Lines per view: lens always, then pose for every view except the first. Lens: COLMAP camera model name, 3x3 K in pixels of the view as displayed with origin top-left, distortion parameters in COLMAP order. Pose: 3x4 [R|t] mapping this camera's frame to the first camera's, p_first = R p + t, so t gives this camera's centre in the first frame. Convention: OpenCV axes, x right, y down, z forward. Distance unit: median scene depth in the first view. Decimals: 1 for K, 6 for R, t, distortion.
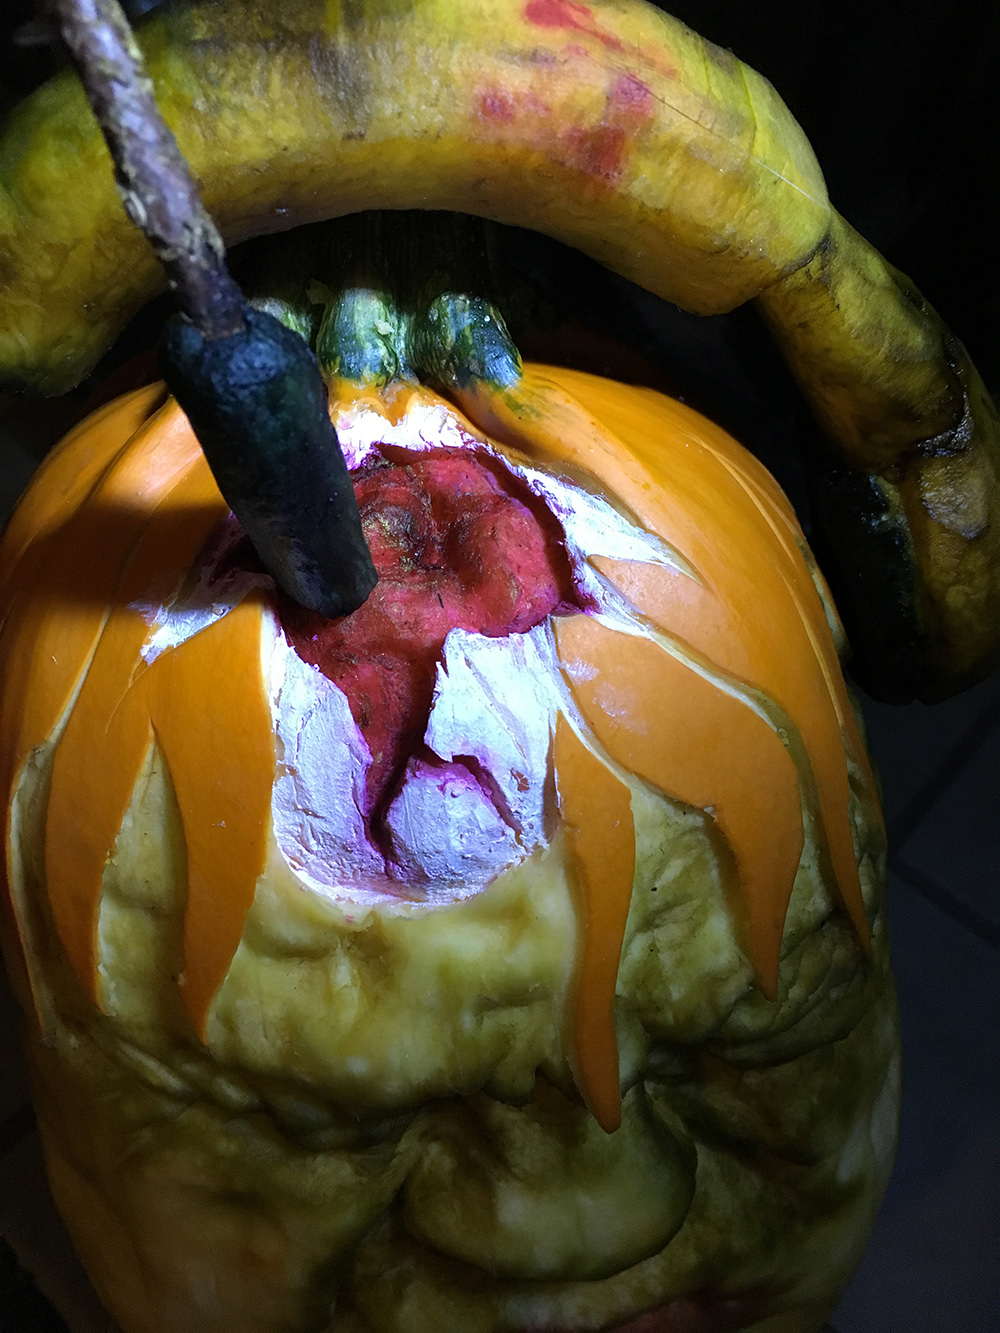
lens RADIAL K [[1141.6, 0, 503.3], [0, 1141.6, 667.0], [0, 0, 1]] dist [0.070935, -0.098134]
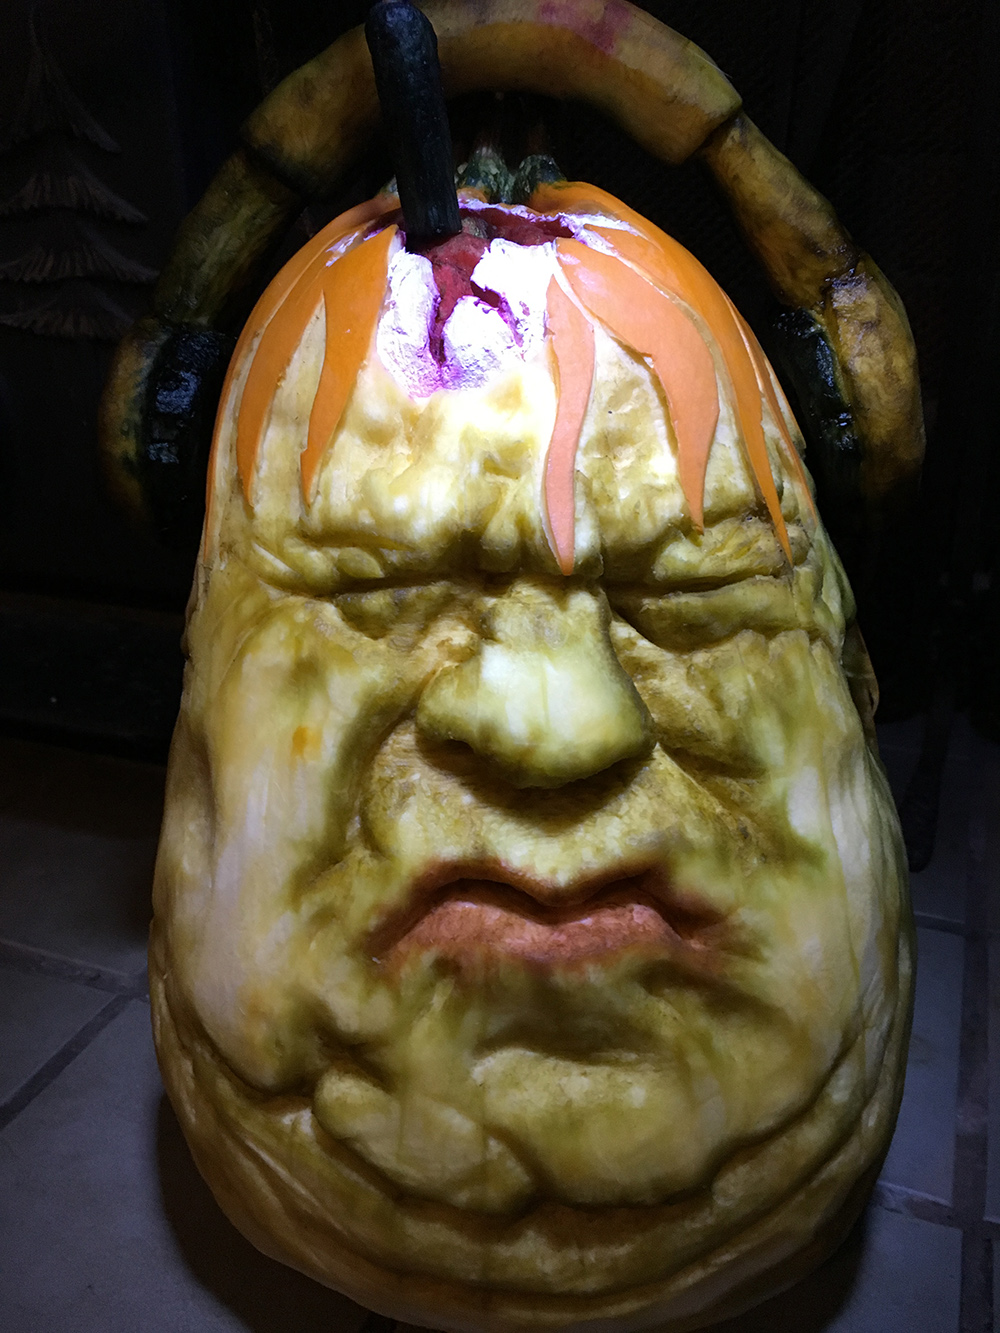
lens RADIAL K [[1141.6, 0, 503.3], [0, 1141.6, 667.0], [0, 0, 1]] dist [0.070935, -0.098134]
pose [[0.974986, 0.051121, -0.216308, 0.340939], [-0.155455, 0.852400, -0.499247, 1.266020], [0.158859, 0.520385, 0.839025, -0.114312]]
